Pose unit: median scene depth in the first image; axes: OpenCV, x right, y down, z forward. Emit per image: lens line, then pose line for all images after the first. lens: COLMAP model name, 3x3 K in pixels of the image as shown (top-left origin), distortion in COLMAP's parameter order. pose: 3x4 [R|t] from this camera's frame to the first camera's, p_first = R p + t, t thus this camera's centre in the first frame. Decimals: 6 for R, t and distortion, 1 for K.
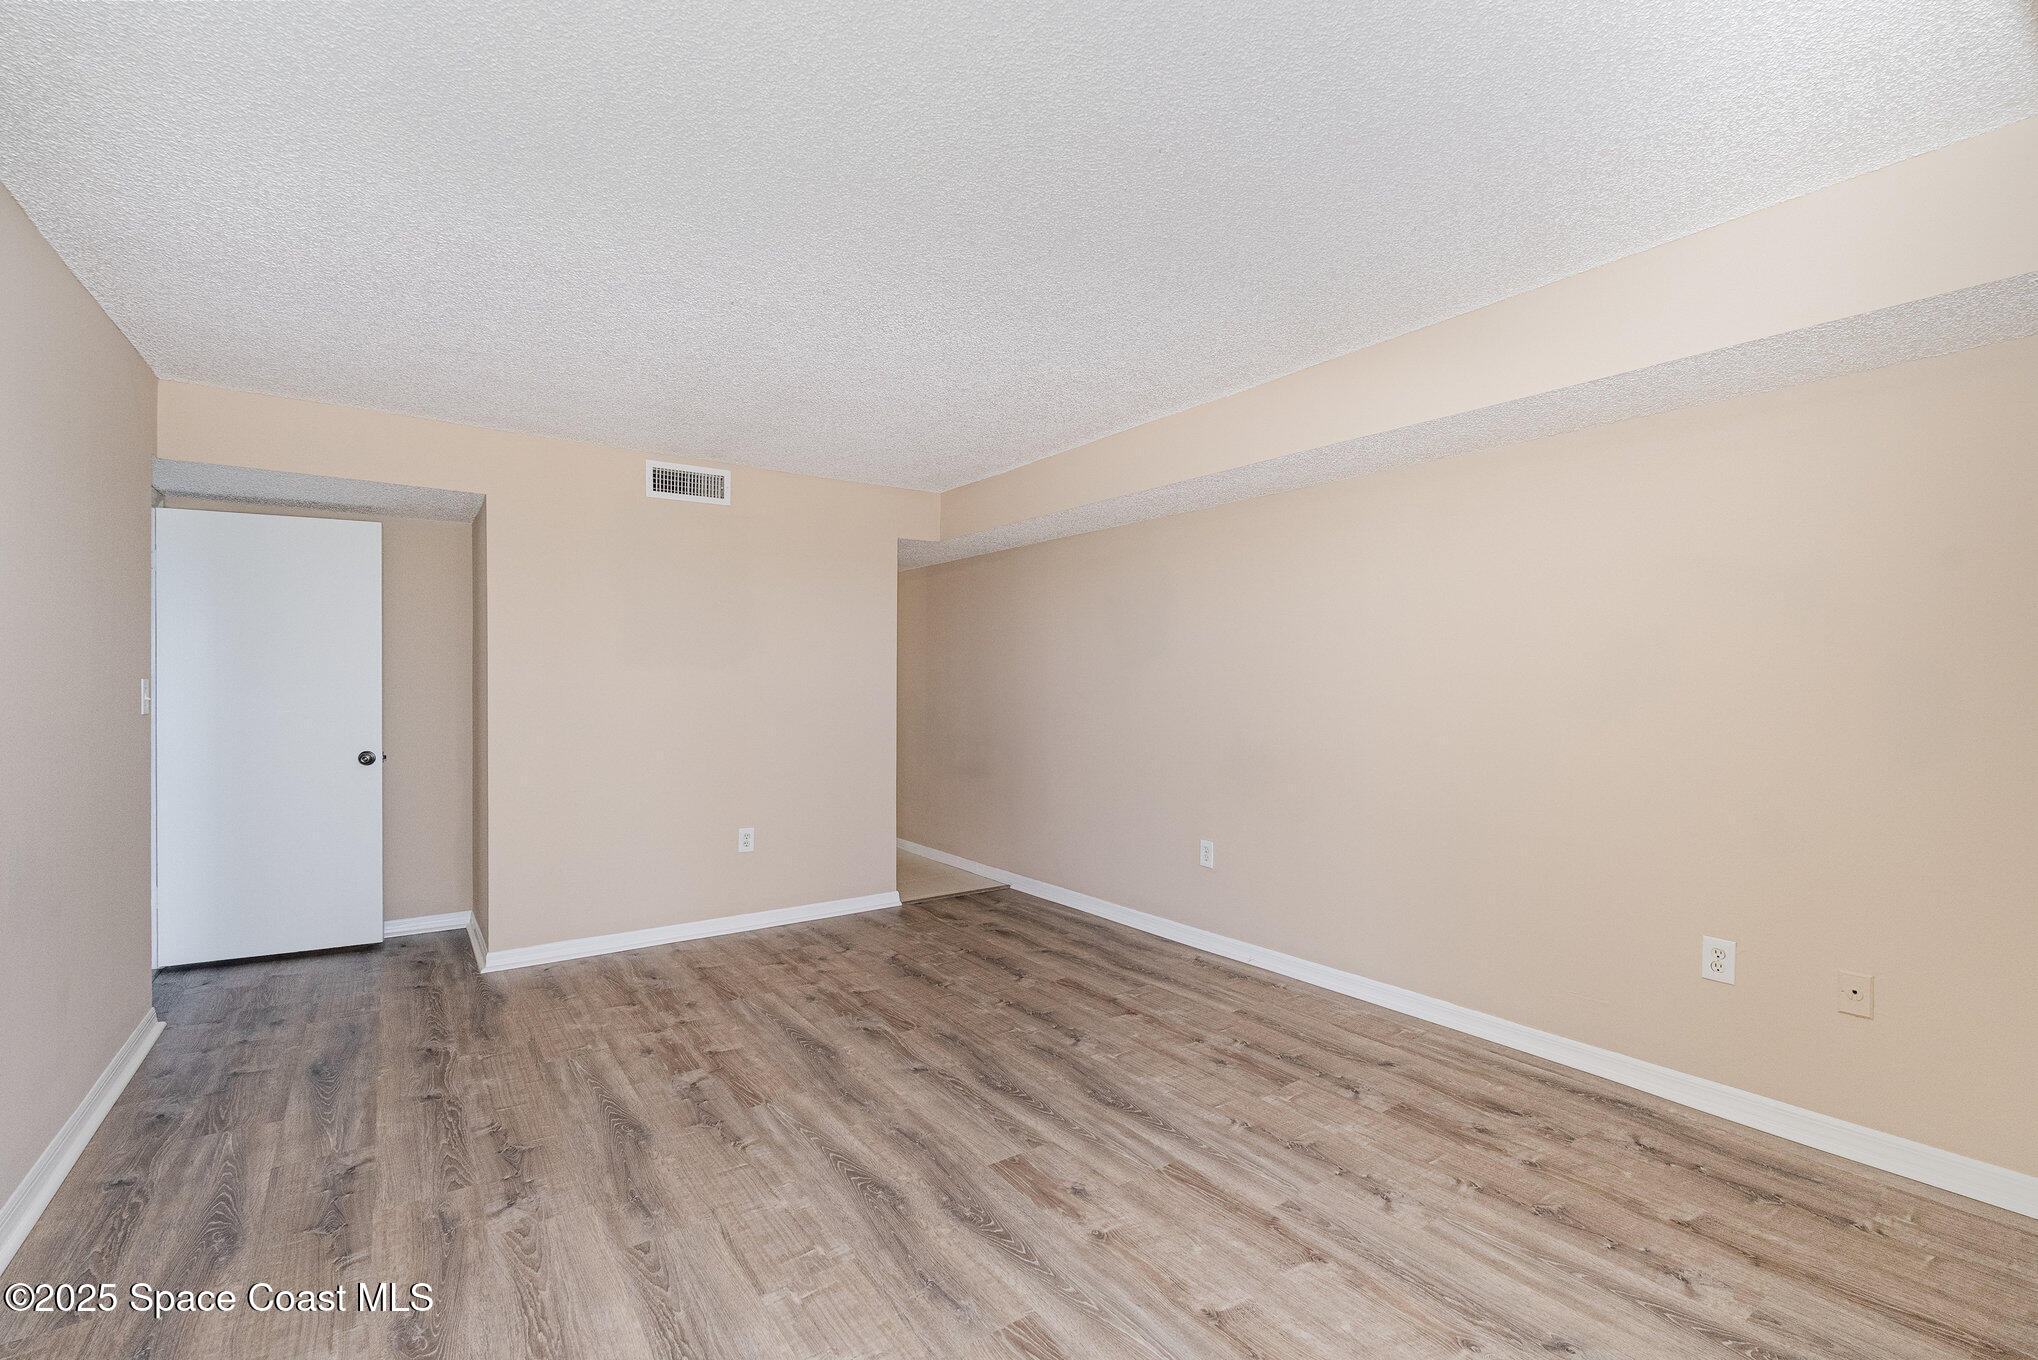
lens RADIAL K [[900.0, 0, 1019.5], [0, 900.0, 683.1], [0, 0, 1]] dist [-0.001941, -0.000248]
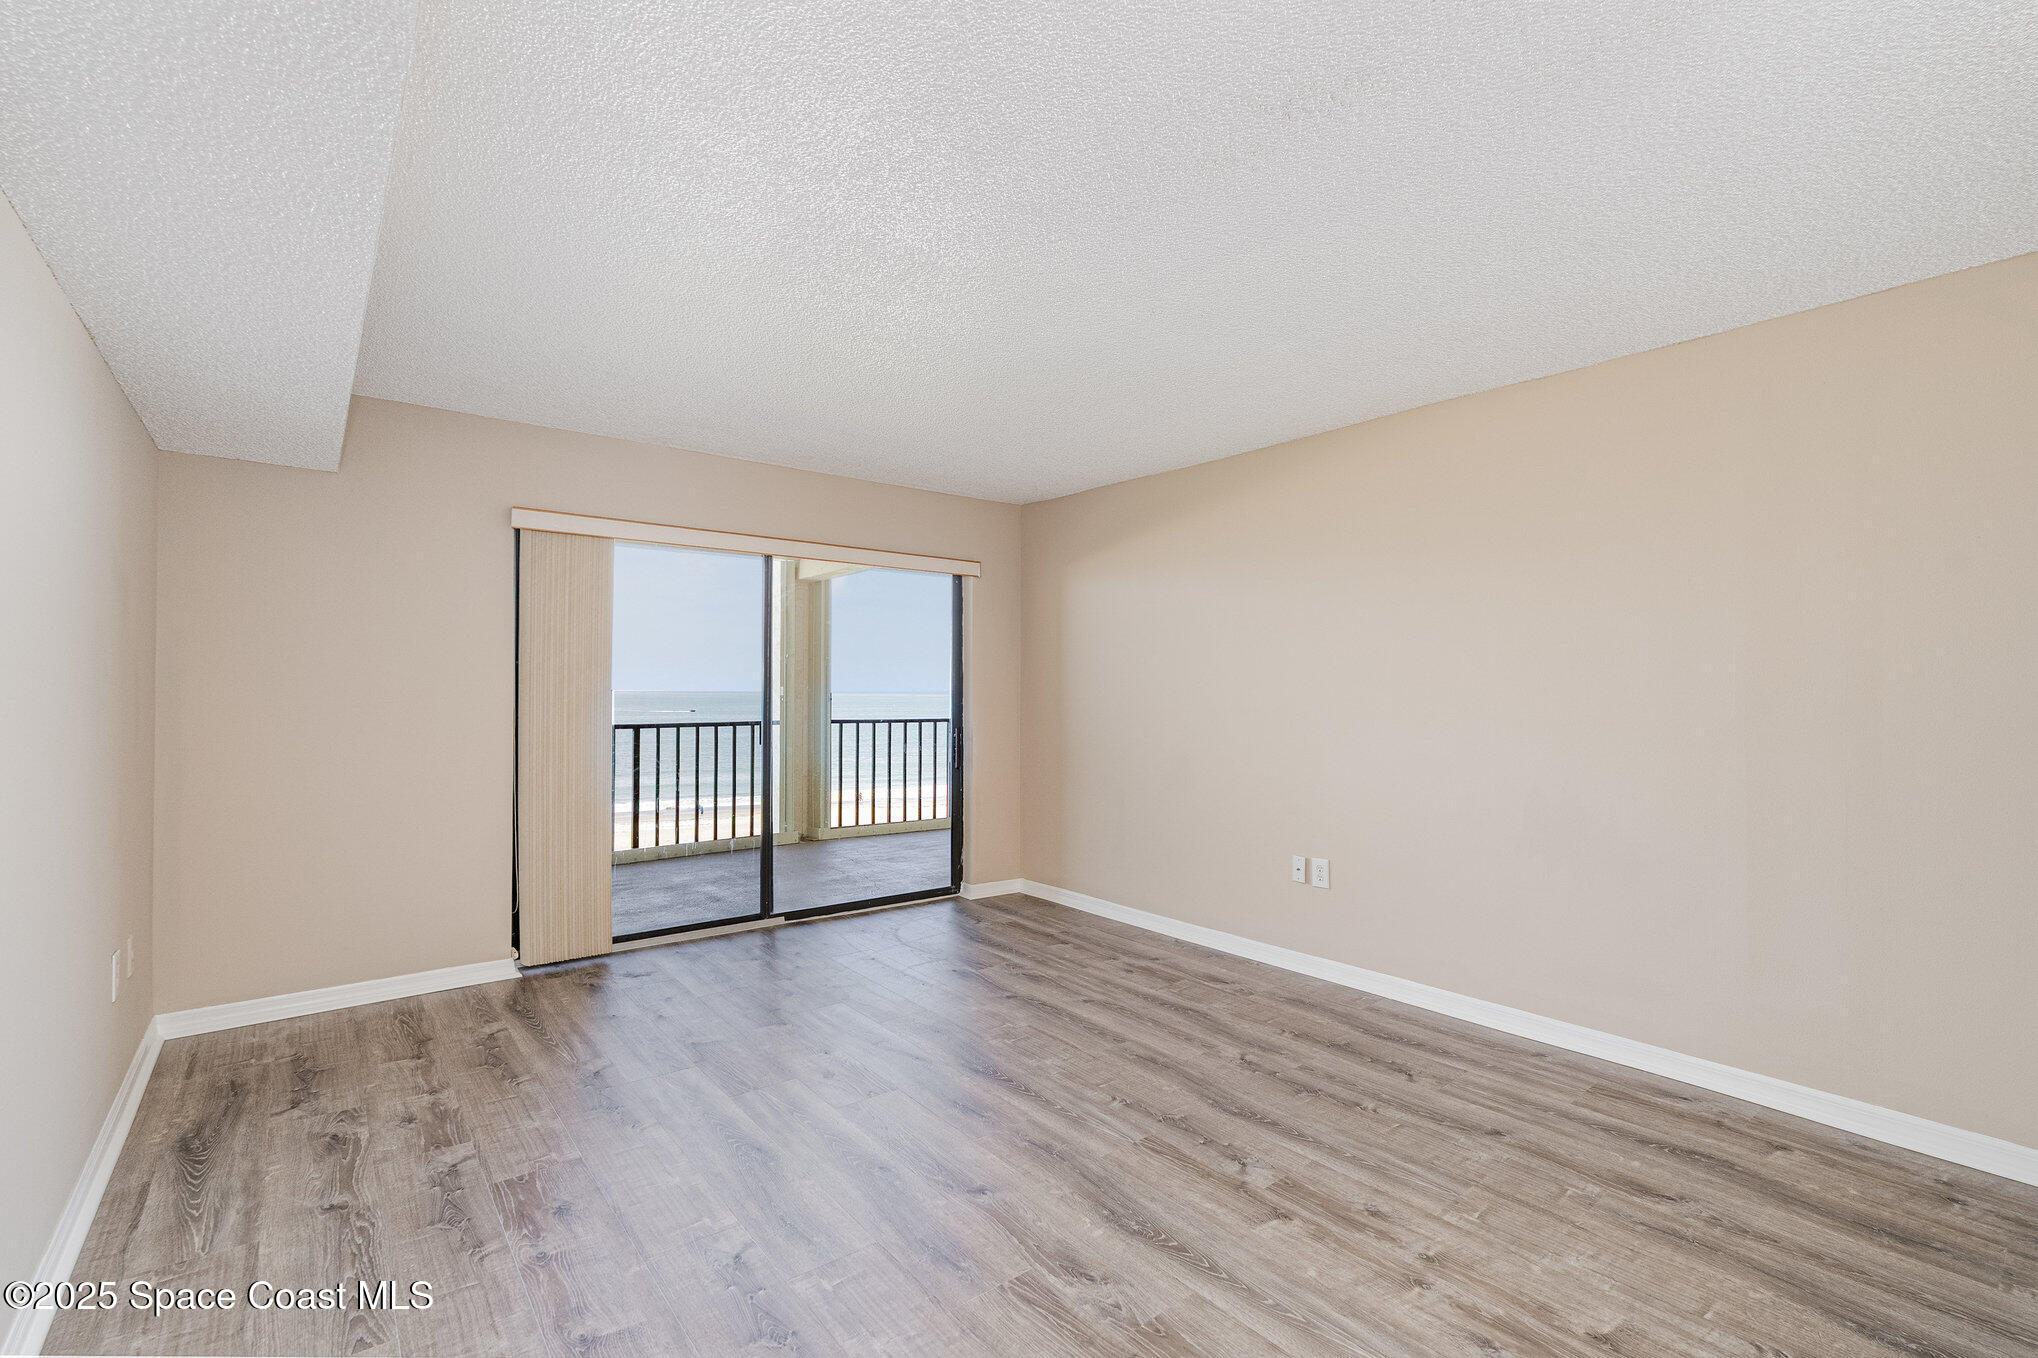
lens RADIAL K [[900.0, 0, 1023.7], [0, 900.0, 669.7], [0, 0, 1]] dist [-0.001941, -0.000248]
pose [[-0.997839, -0.004773, -0.065531, -0.100338], [-0.003489, 0.999800, -0.019683, 0.001578], [0.065612, -0.019412, -0.997656, 1.828832]]
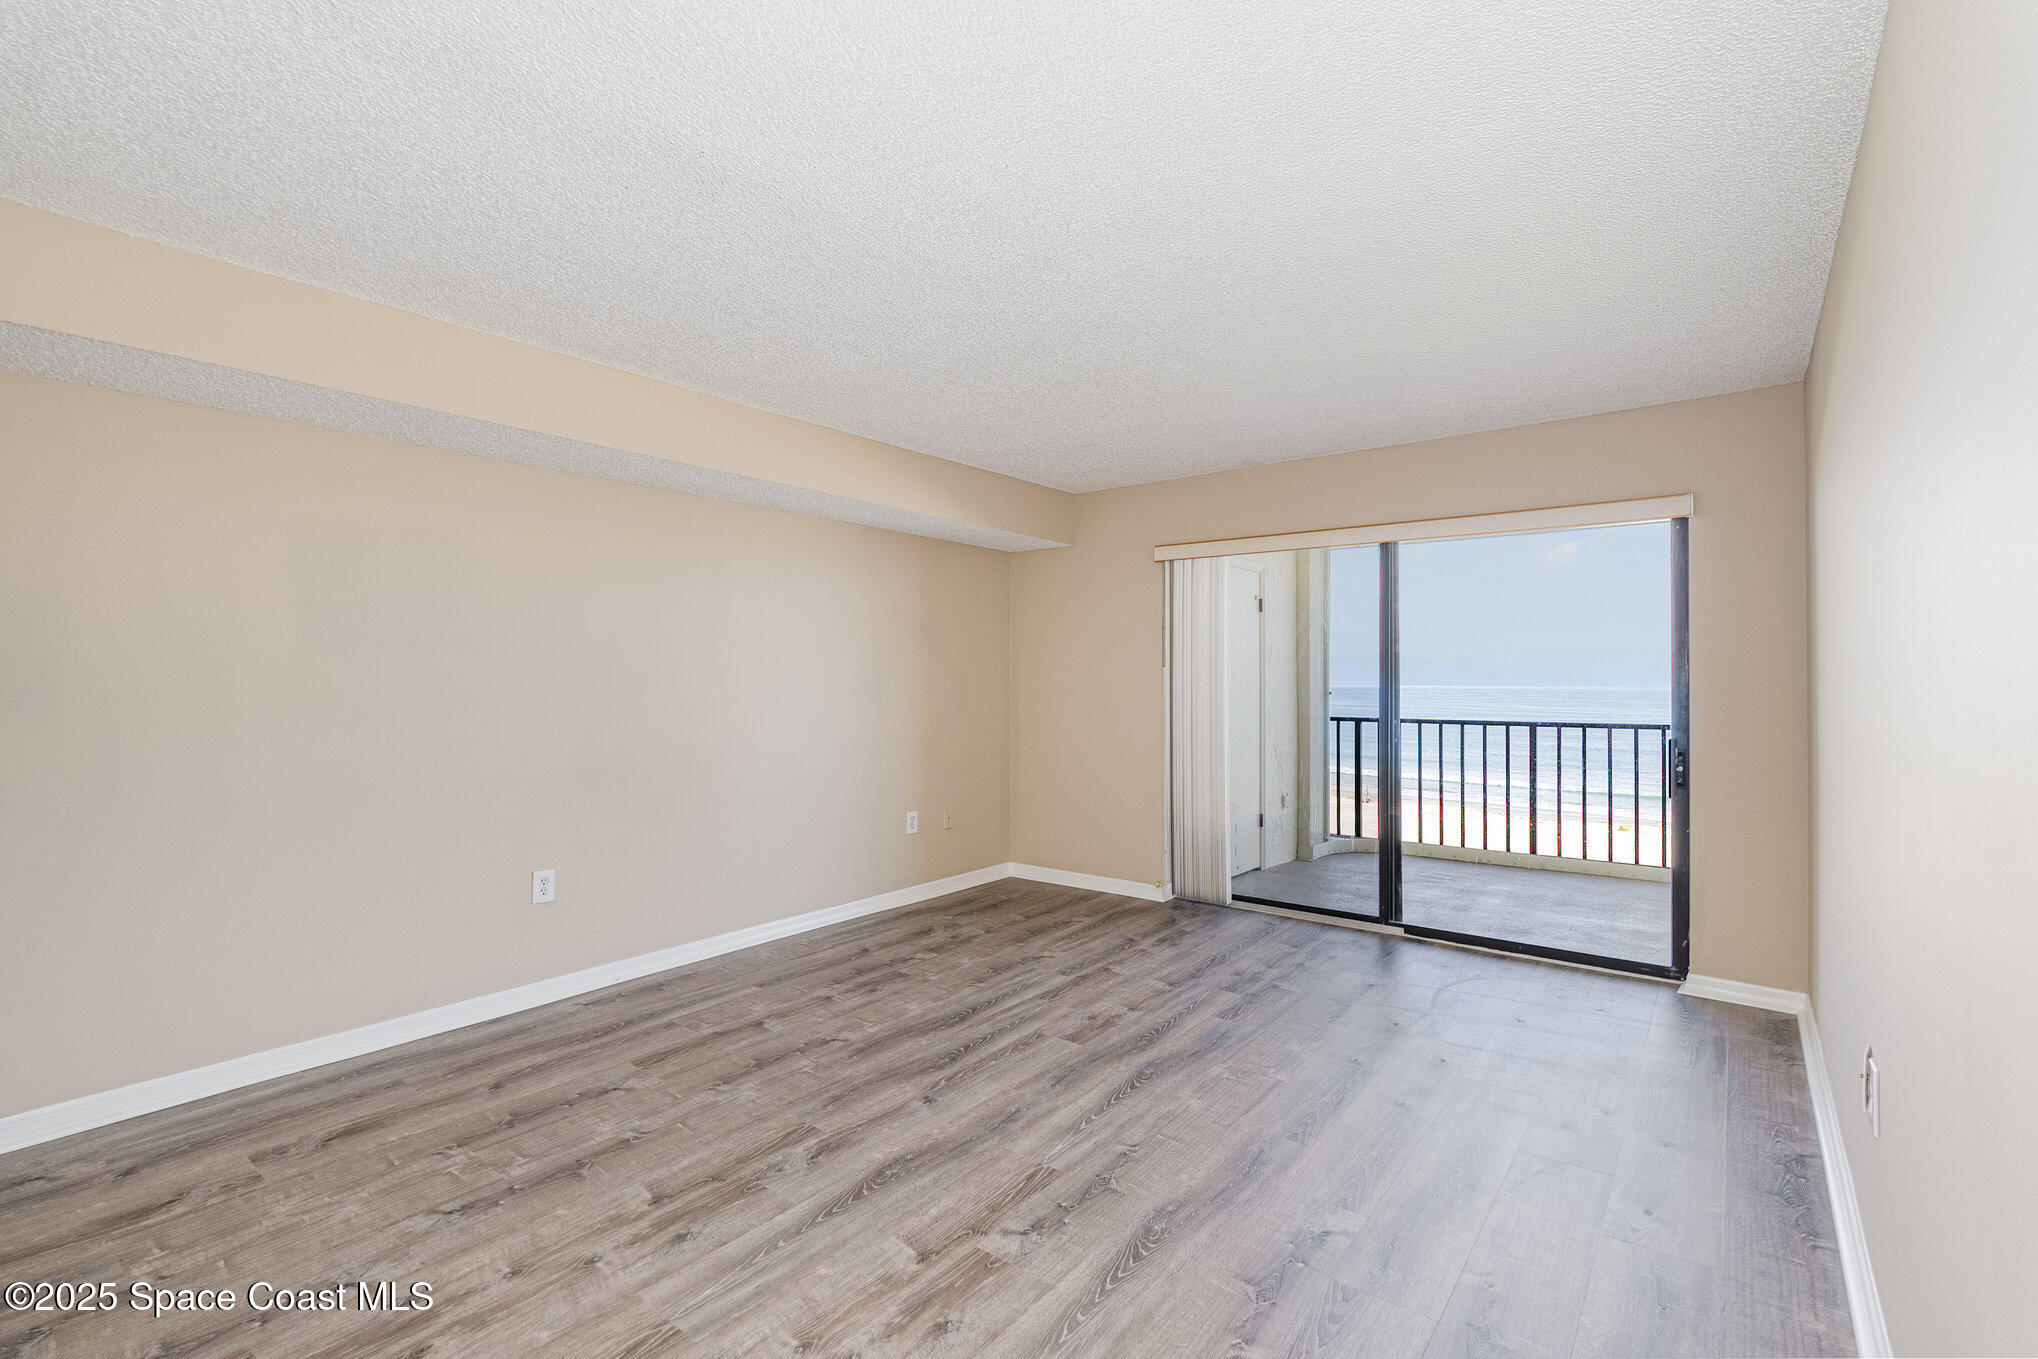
lens RADIAL K [[900.0, 0, 1028.9], [0, 900.0, 685.9], [0, 0, 1]] dist [-0.001941, -0.000248]
pose [[-0.290528, -0.004881, 0.956854, -1.053230], [0.000145, 0.999987, 0.005145, 0.000768], [-0.956866, 0.001634, -0.290523, 1.204046]]
